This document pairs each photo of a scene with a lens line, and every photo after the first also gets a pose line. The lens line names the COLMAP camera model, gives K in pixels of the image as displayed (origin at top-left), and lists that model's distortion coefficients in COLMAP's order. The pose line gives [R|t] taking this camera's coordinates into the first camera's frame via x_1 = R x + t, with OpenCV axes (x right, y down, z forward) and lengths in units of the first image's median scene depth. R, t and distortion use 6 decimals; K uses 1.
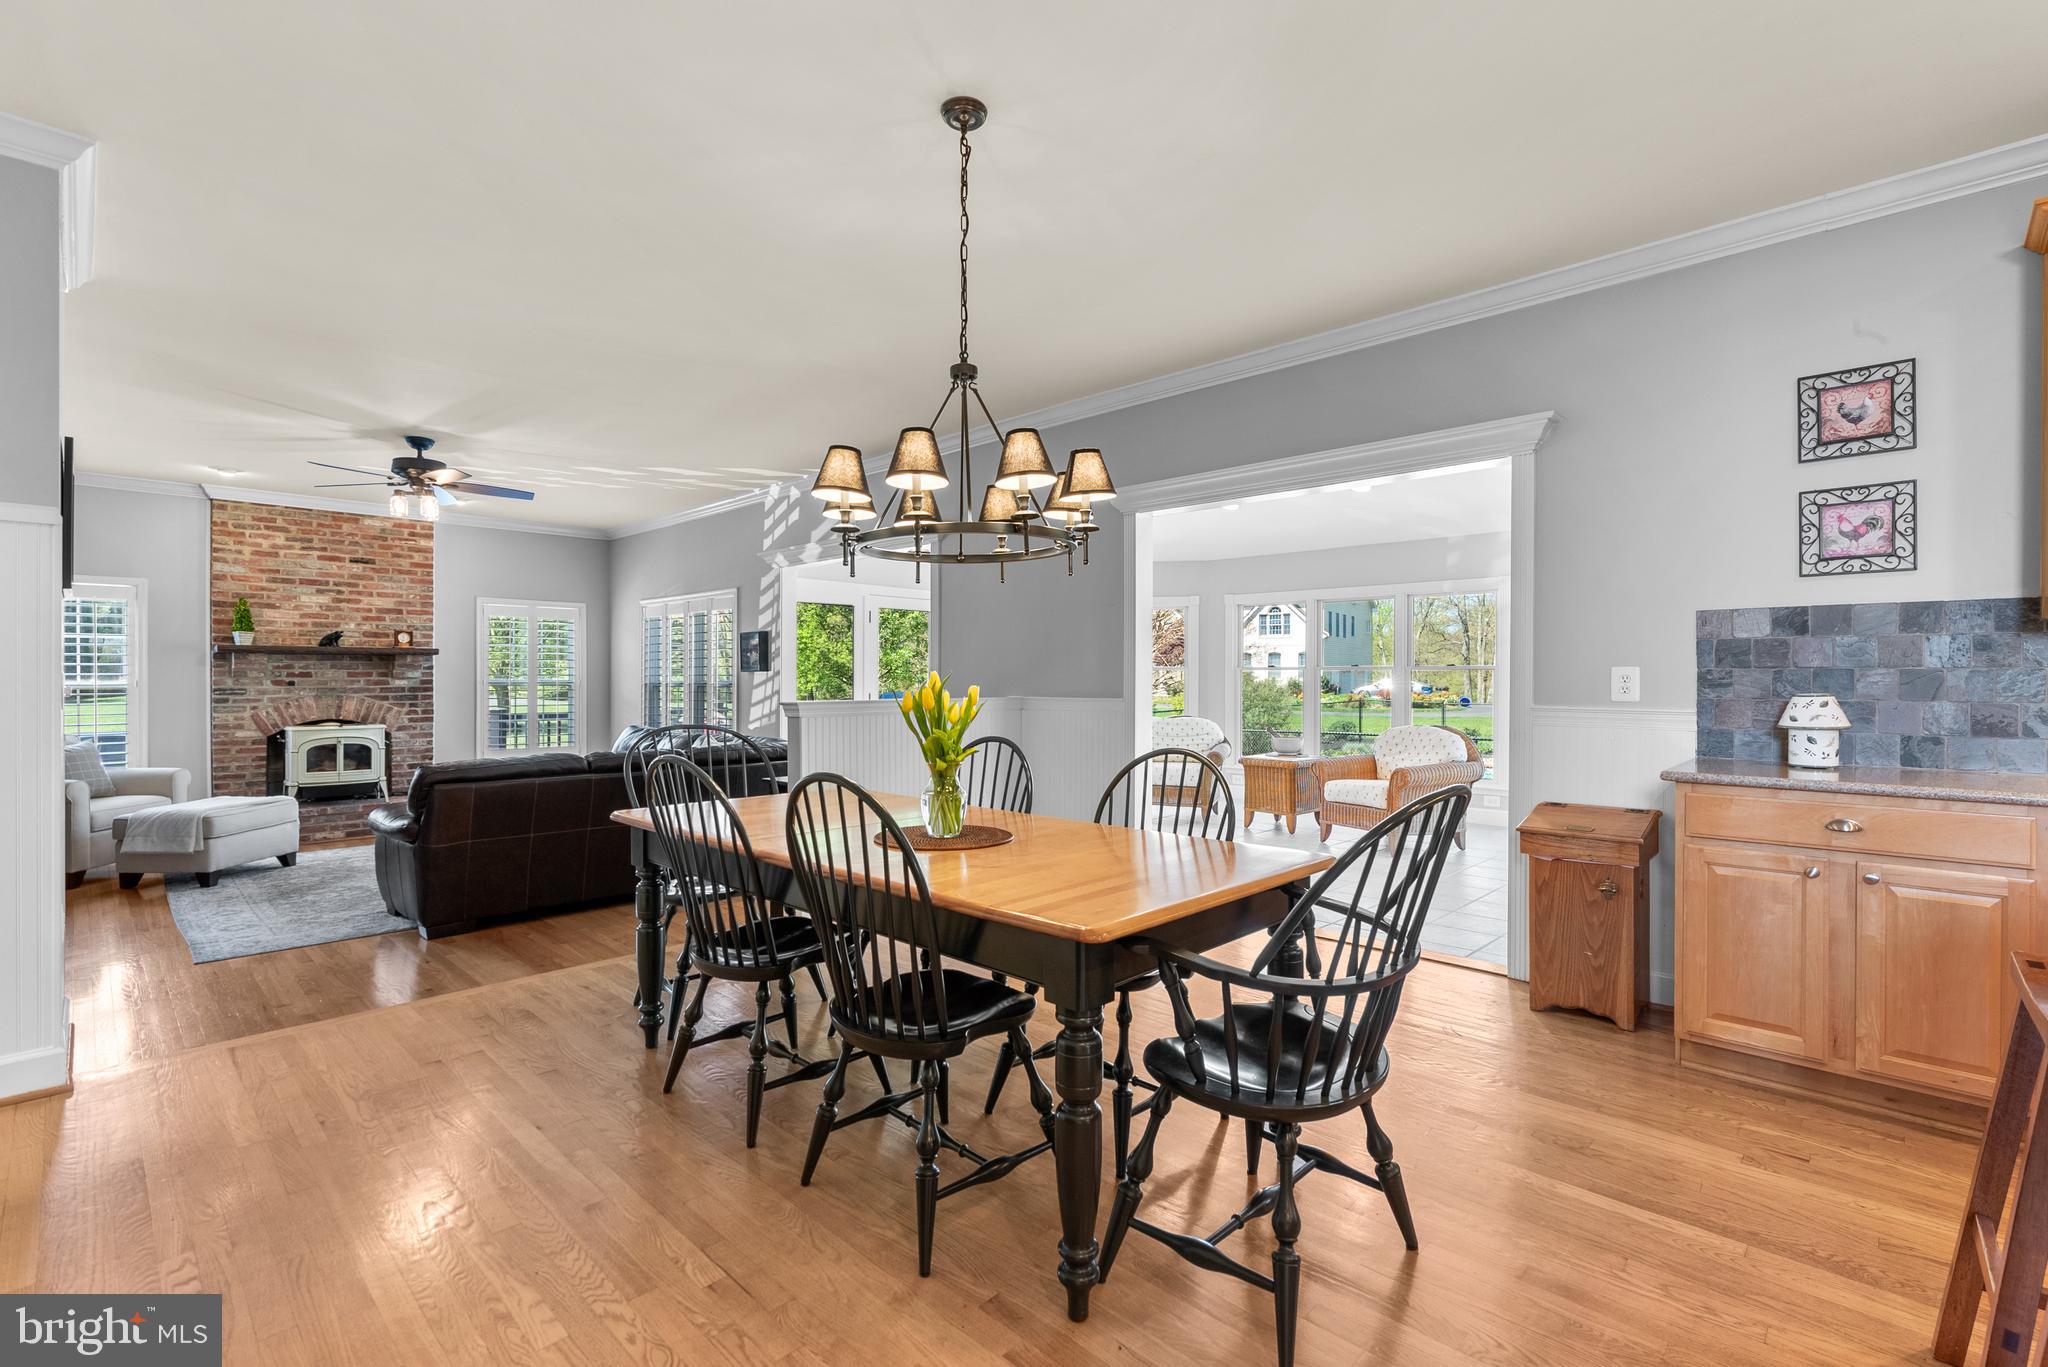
lens RADIAL K [[931.4, 0, 1010.1], [0, 931.4, 683.3], [0, 0, 1]] dist [0.003662, 0.001758]
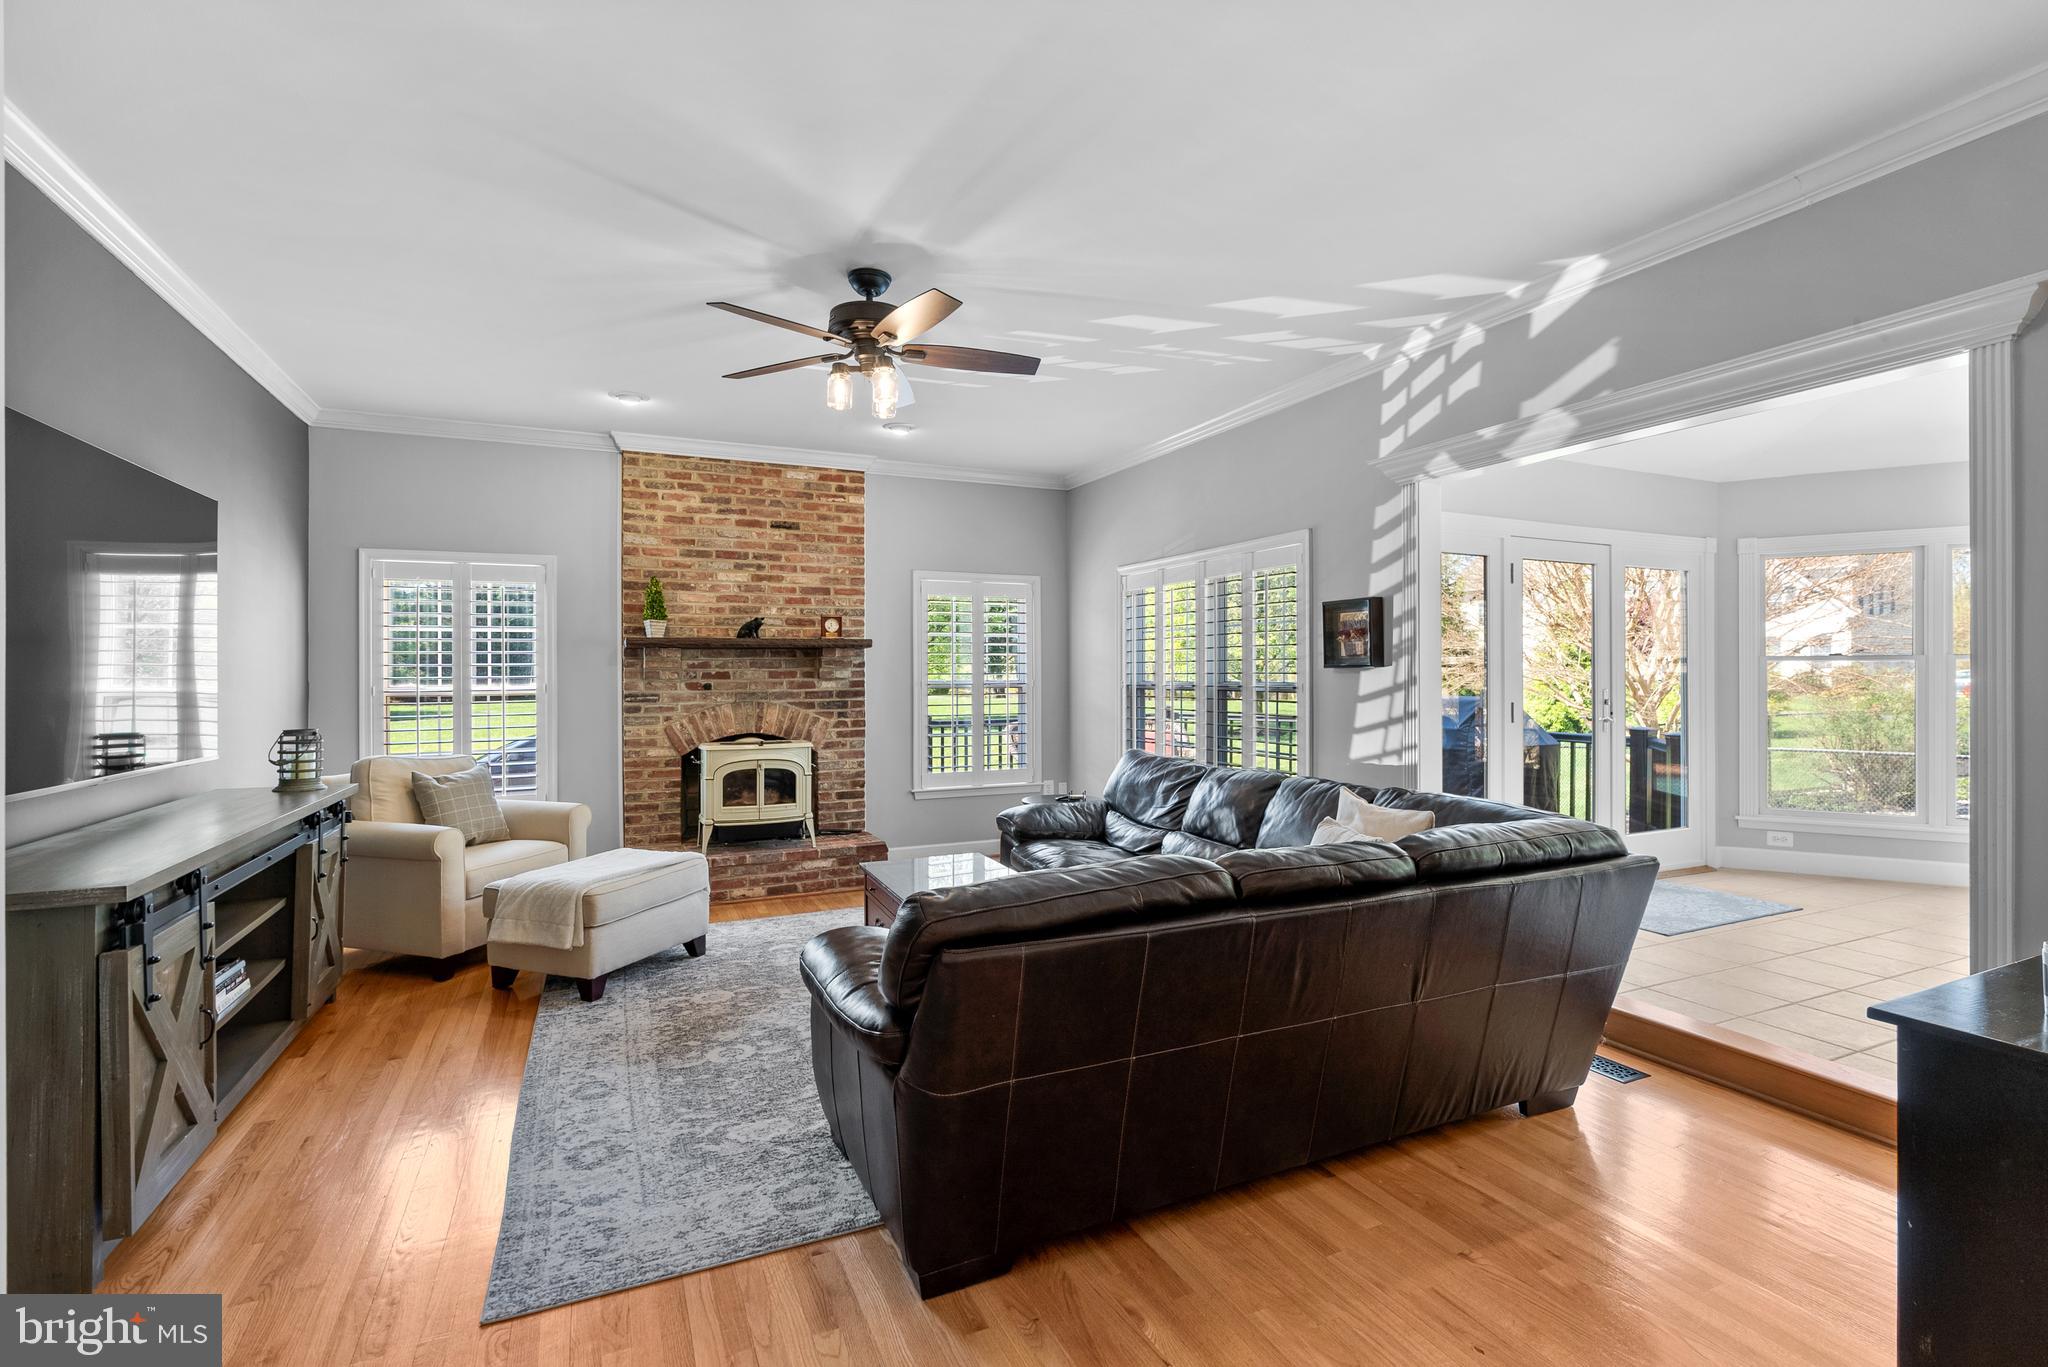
lens RADIAL K [[931.4, 0, 1029.4], [0, 931.4, 676.0], [0, 0, 1]] dist [0.003662, 0.001758]
pose [[0.940215, -0.002300, -0.340572, -0.261638], [0.002541, 0.999997, 0.000261, -0.008461], [0.340571, -0.001111, 0.940218, 0.372927]]
